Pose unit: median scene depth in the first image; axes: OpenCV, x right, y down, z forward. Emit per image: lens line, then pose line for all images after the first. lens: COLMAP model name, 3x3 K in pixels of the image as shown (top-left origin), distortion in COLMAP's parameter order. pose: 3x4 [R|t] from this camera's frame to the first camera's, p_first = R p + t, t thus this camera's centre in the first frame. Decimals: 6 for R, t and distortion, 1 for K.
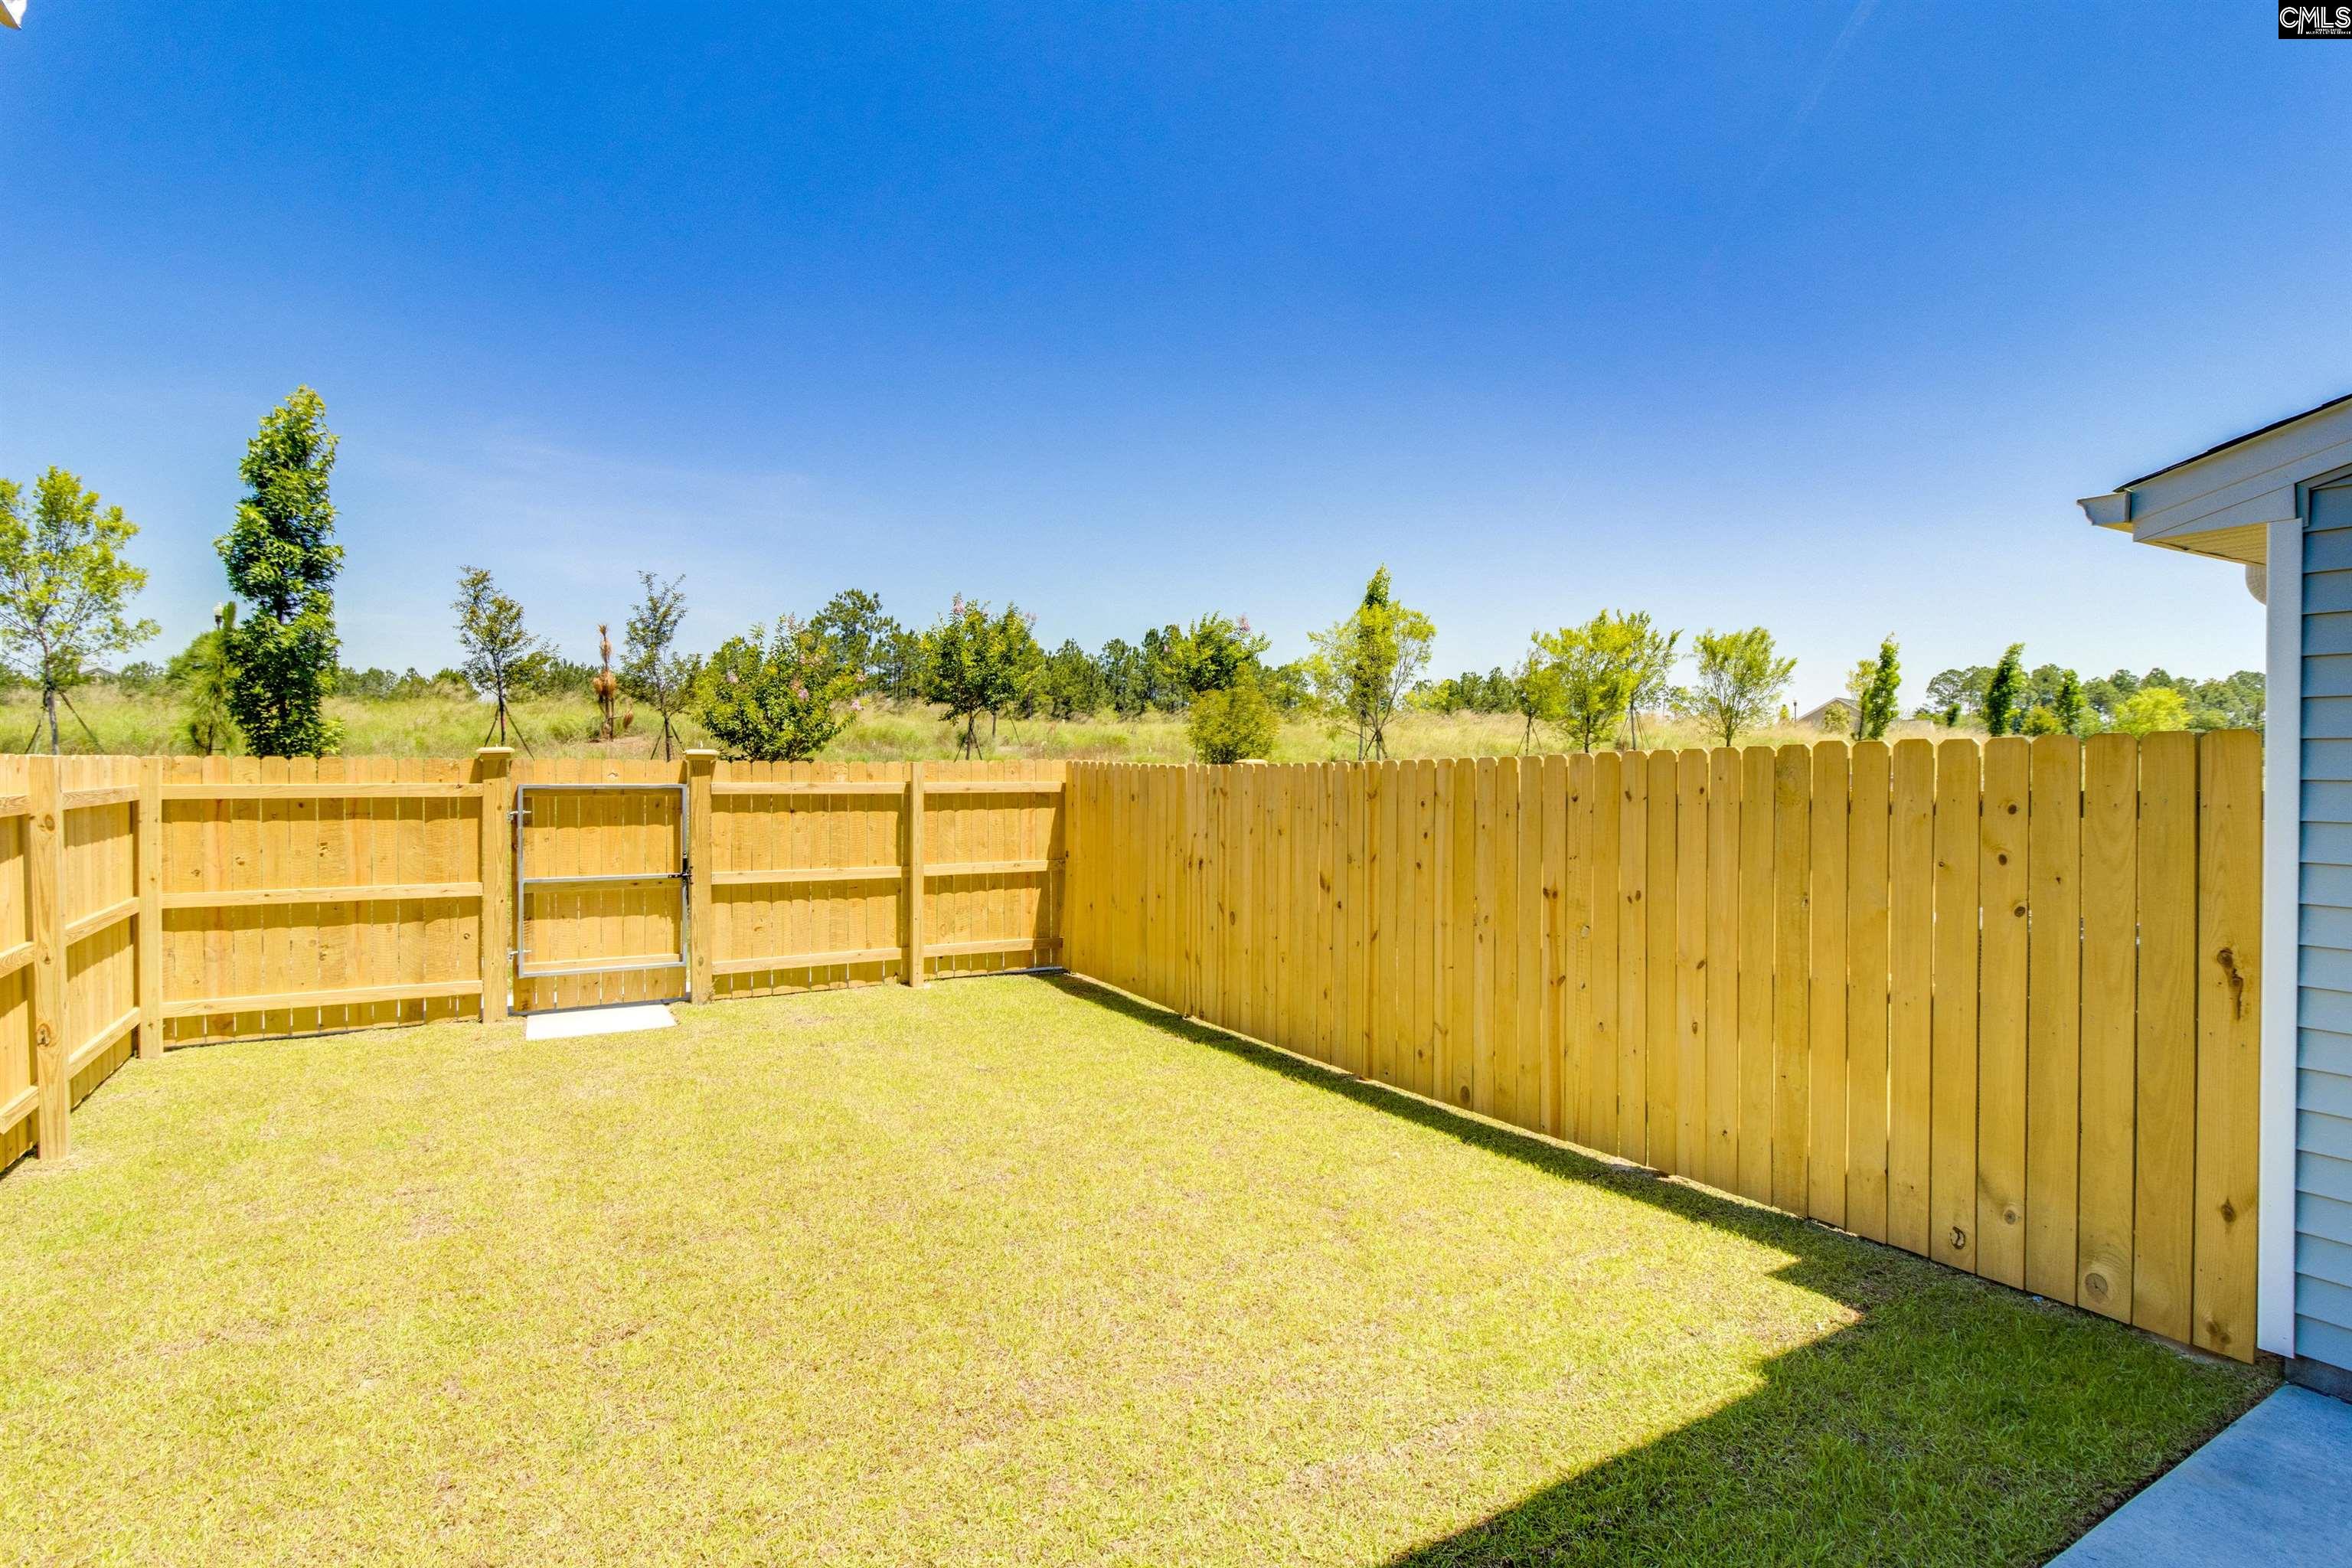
lens RADIAL K [[1173.6, 0, 1174.1], [0, 1173.6, 768.6], [0, 0, 1]] dist [0.022343, 0.001137]
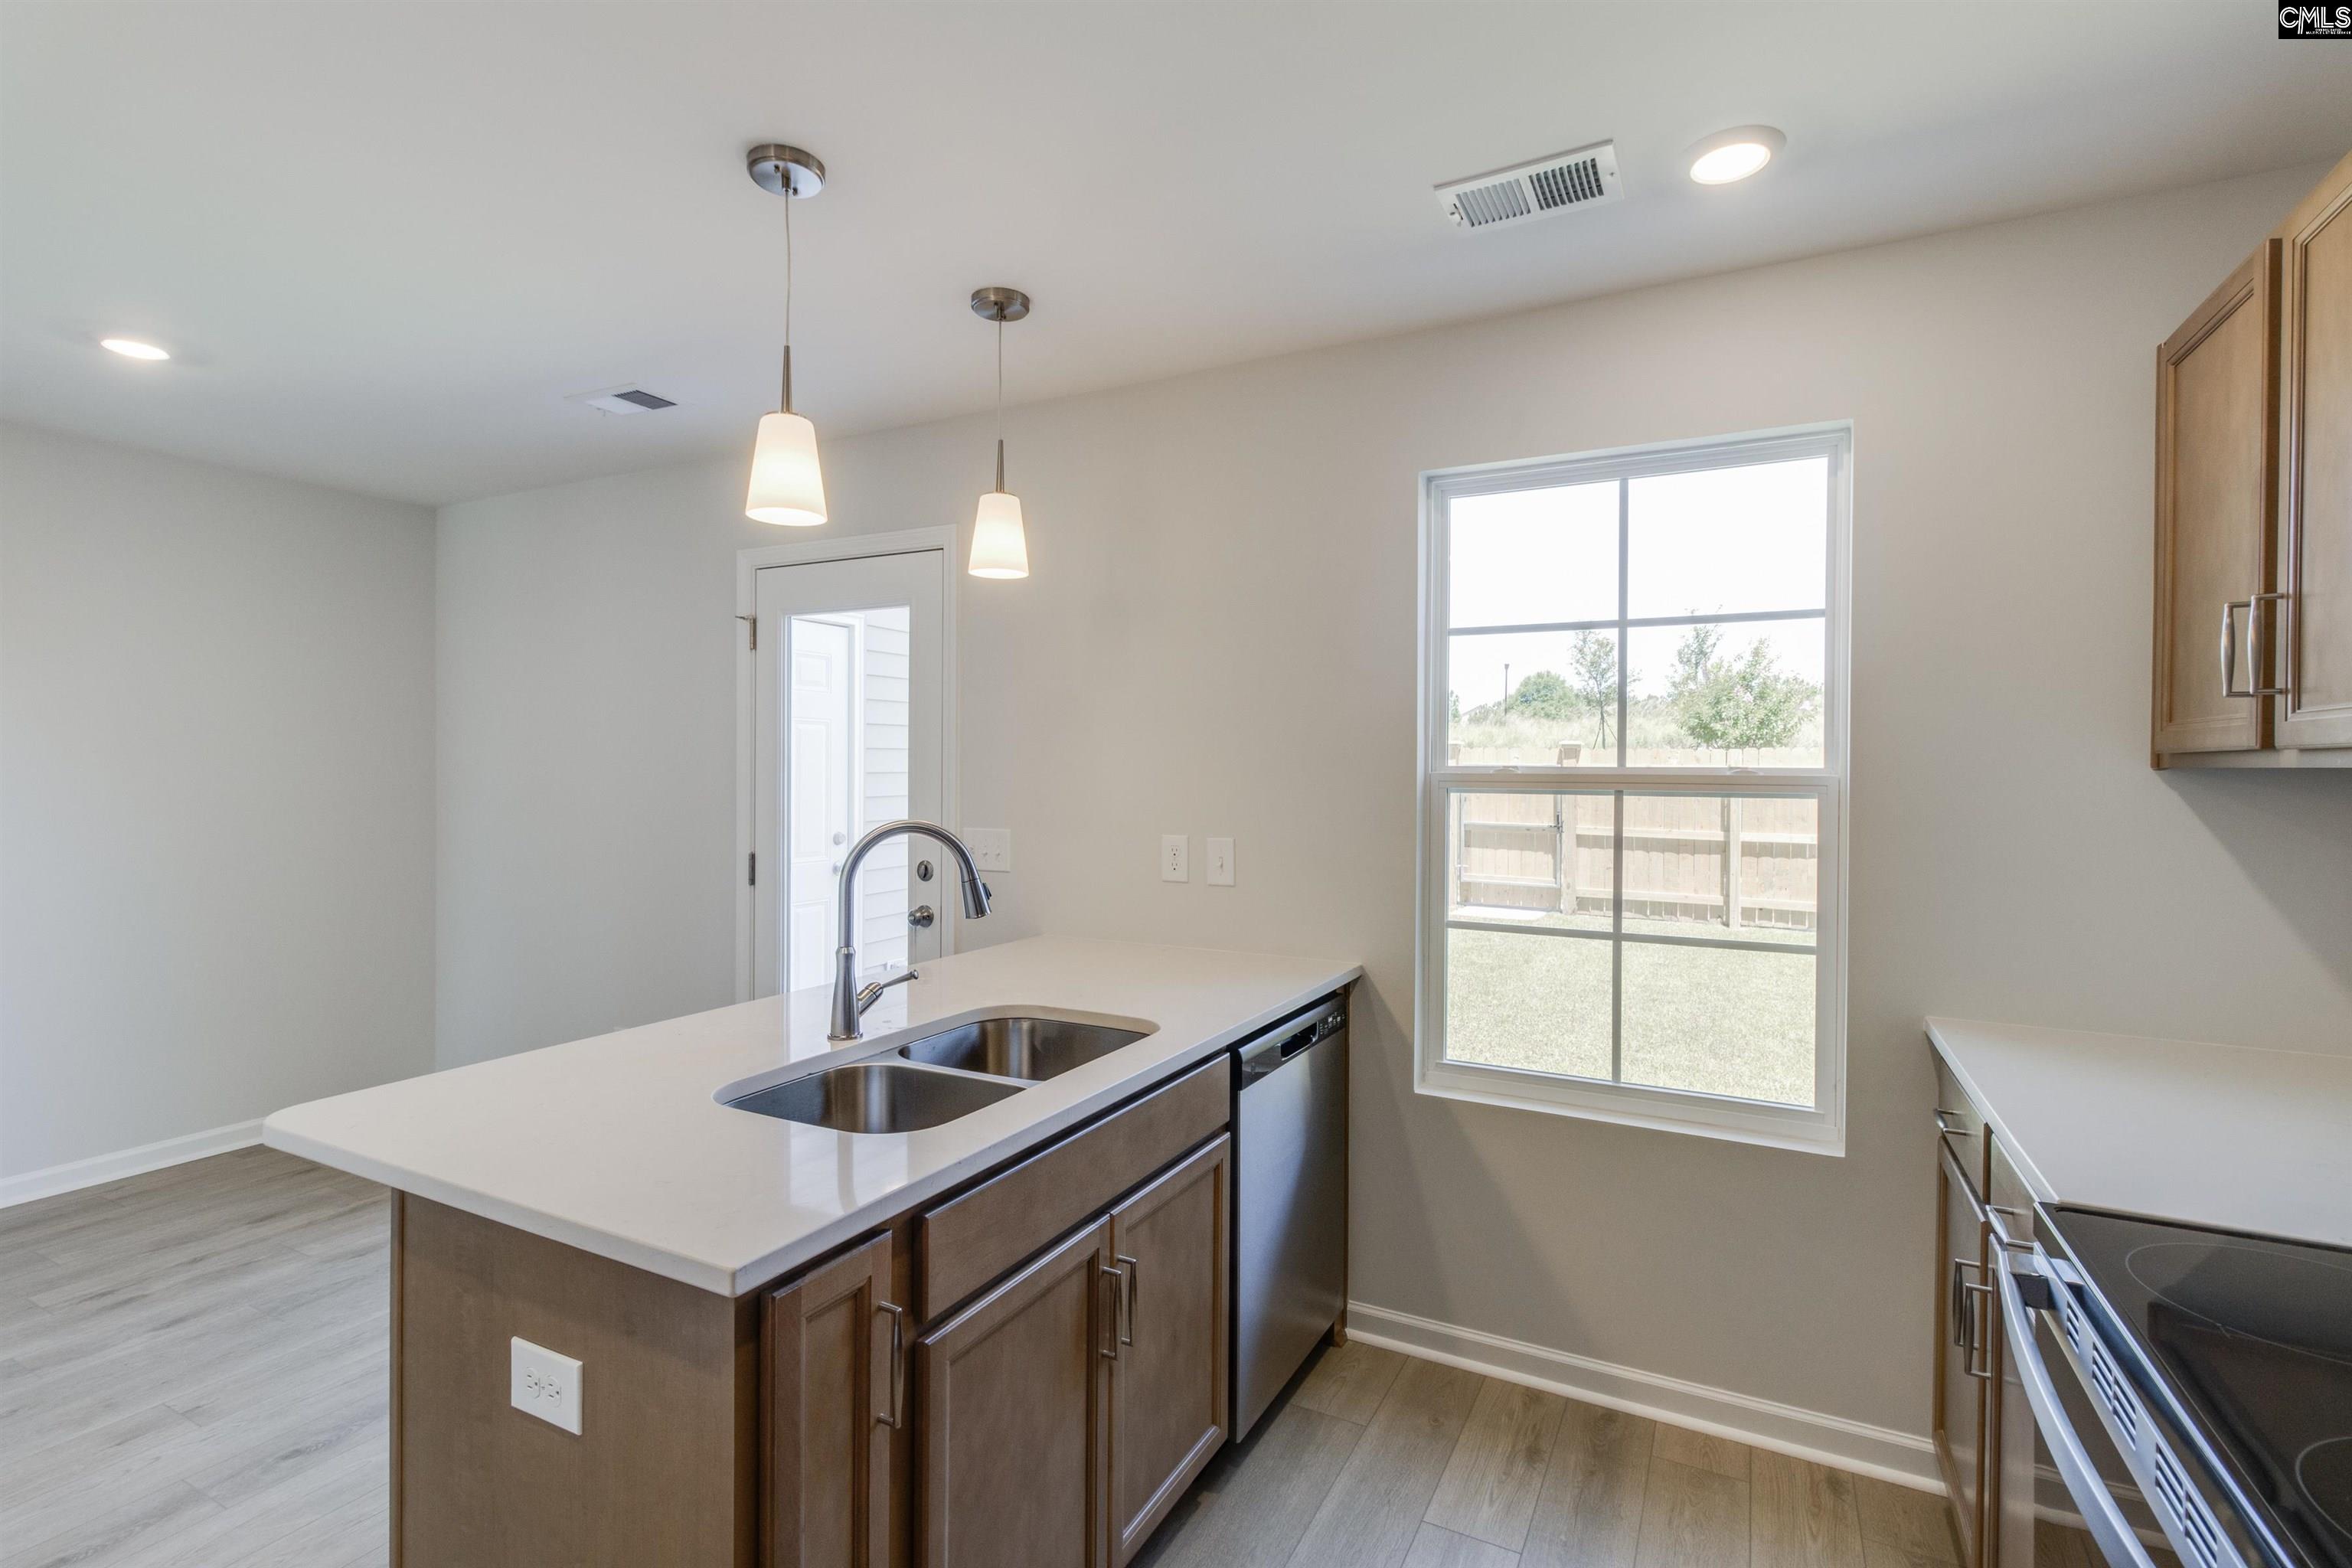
lens RADIAL K [[1088.6, 0, 1179.7], [0, 1088.6, 785.4], [0, 0, 1]] dist [-0.000736, 0.001730]
pose [[0.524450, 0.016280, -0.851286, 0.489068], [-0.012942, 0.999854, 0.011148, 0.030214], [0.851343, 0.005171, 0.524584, -0.116650]]
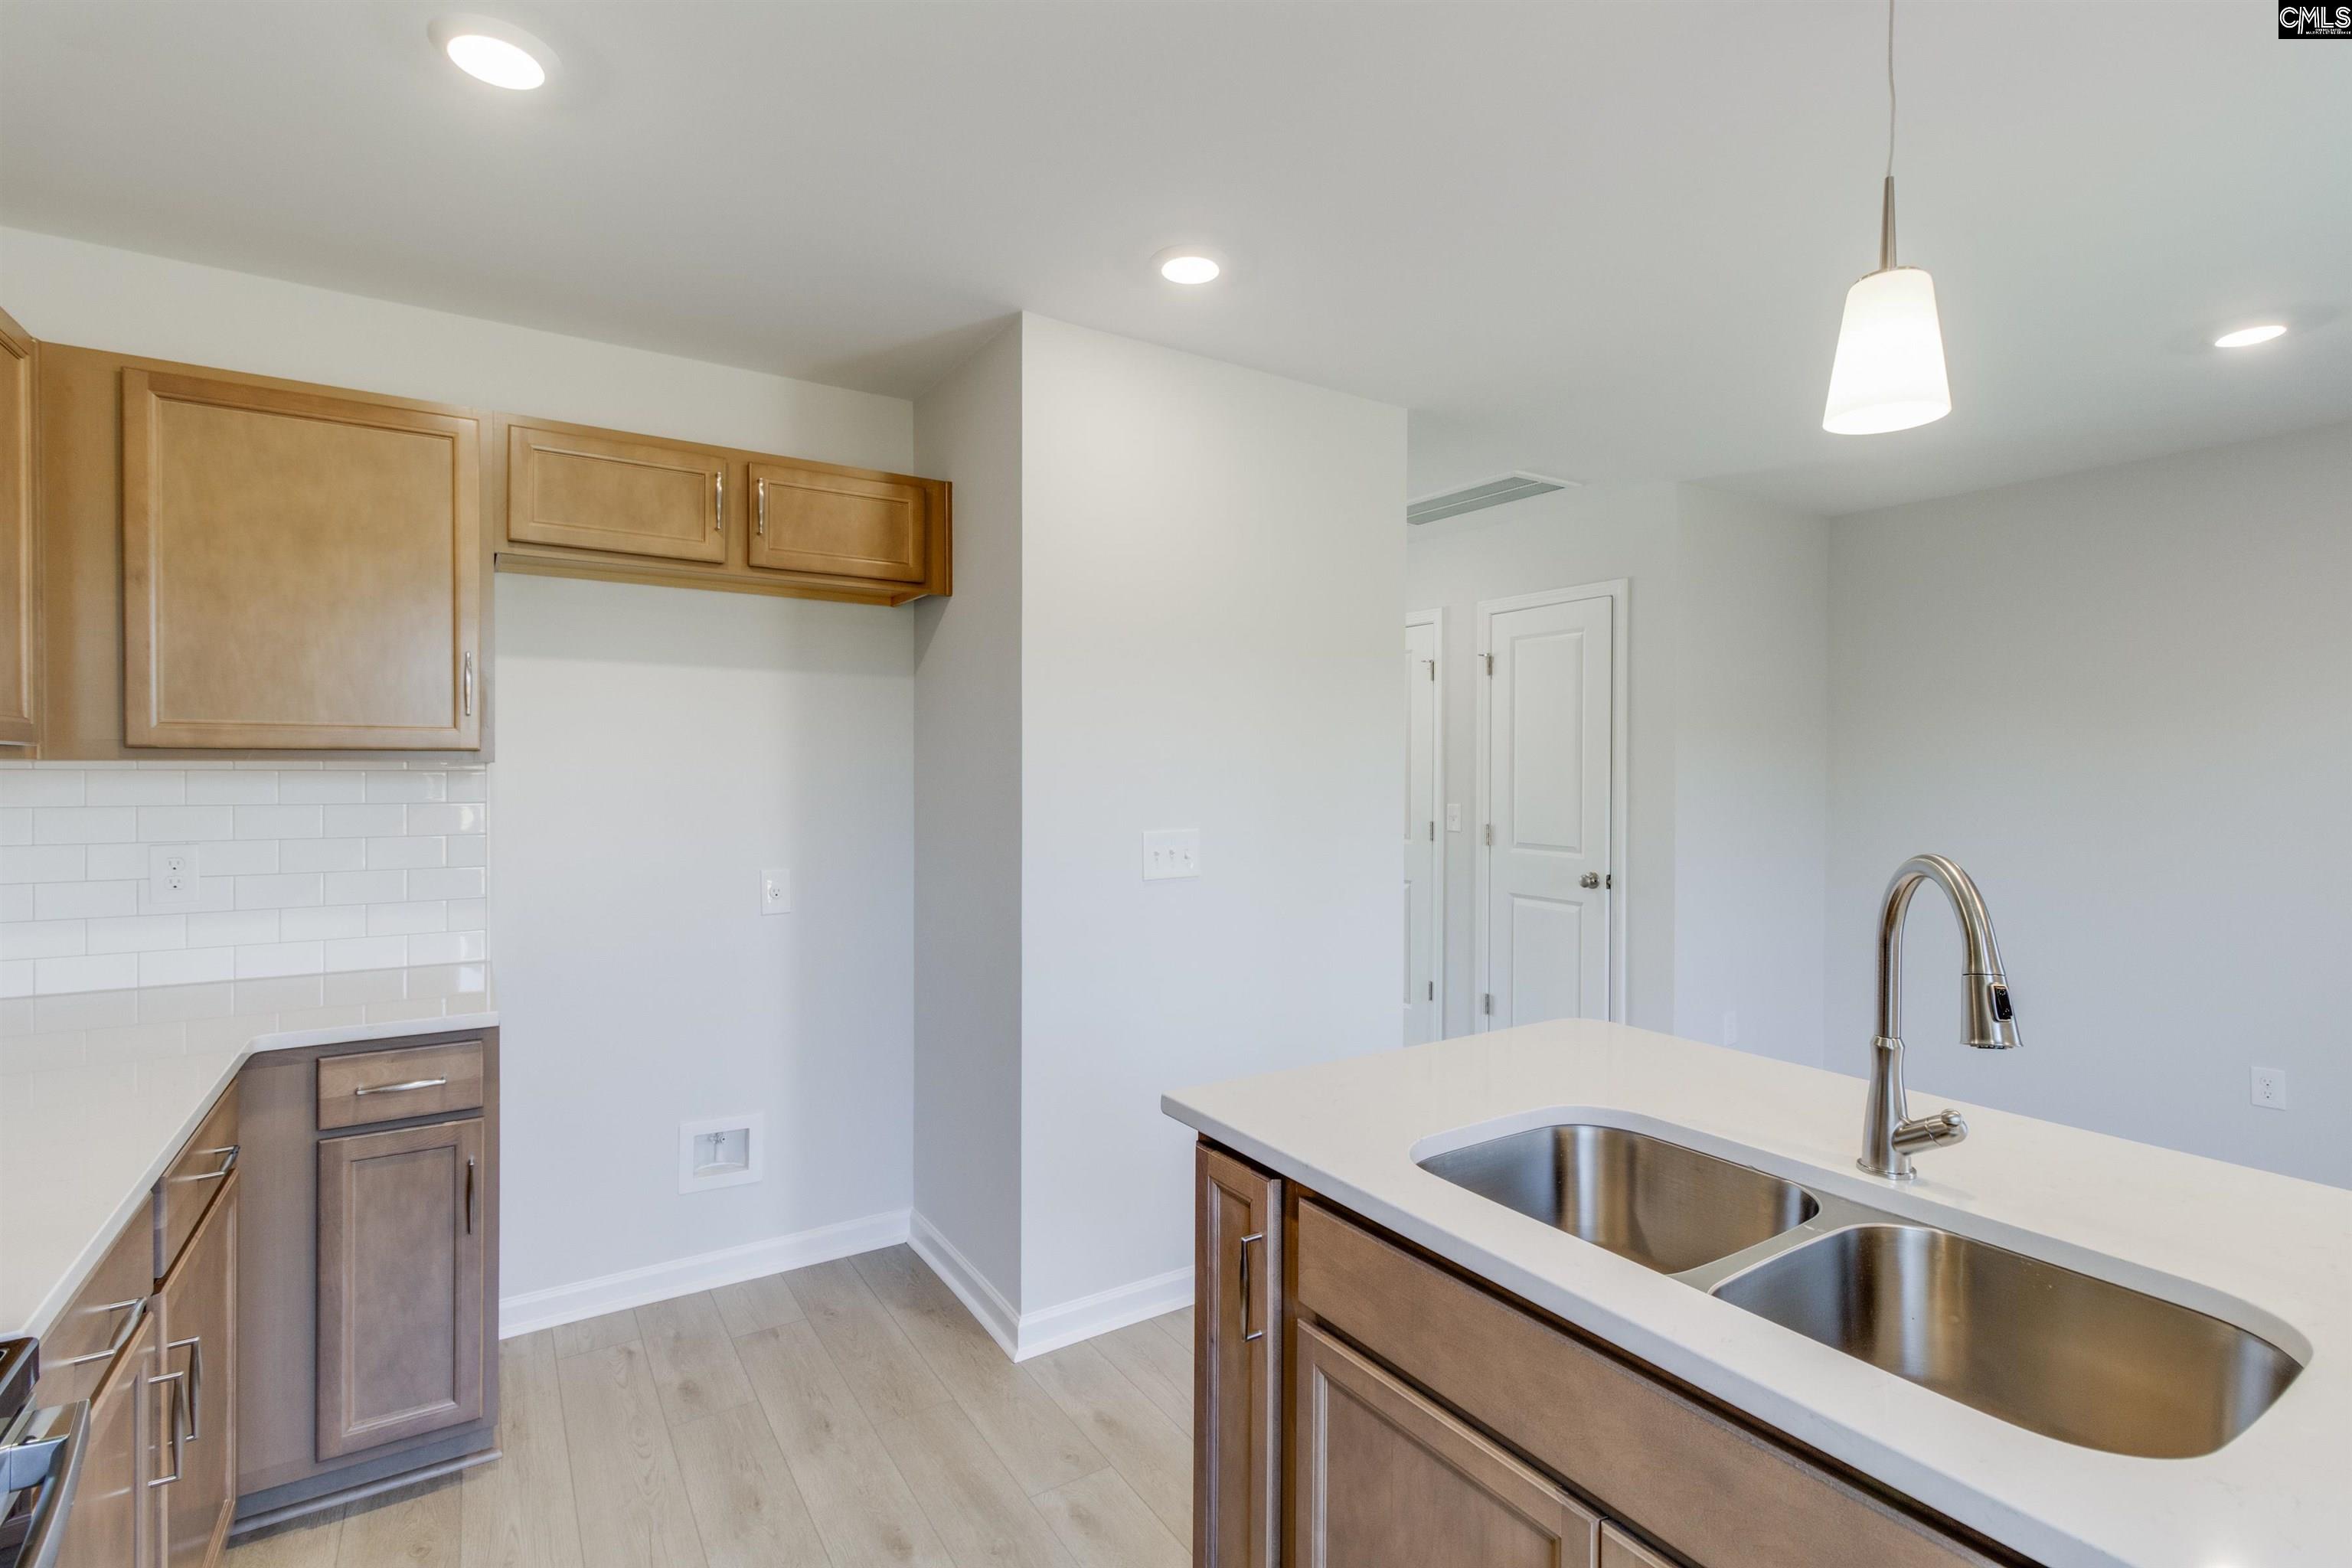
lens RADIAL K [[1088.6, 0, 1169.1], [0, 1088.6, 775.7], [0, 0, 1]] dist [-0.000736, 0.001730]
pose [[-0.999465, -0.002772, -0.032591, -0.069607], [-0.003359, 0.999833, 0.017967, 0.023536], [0.032536, 0.018067, -0.999307, 0.815934]]
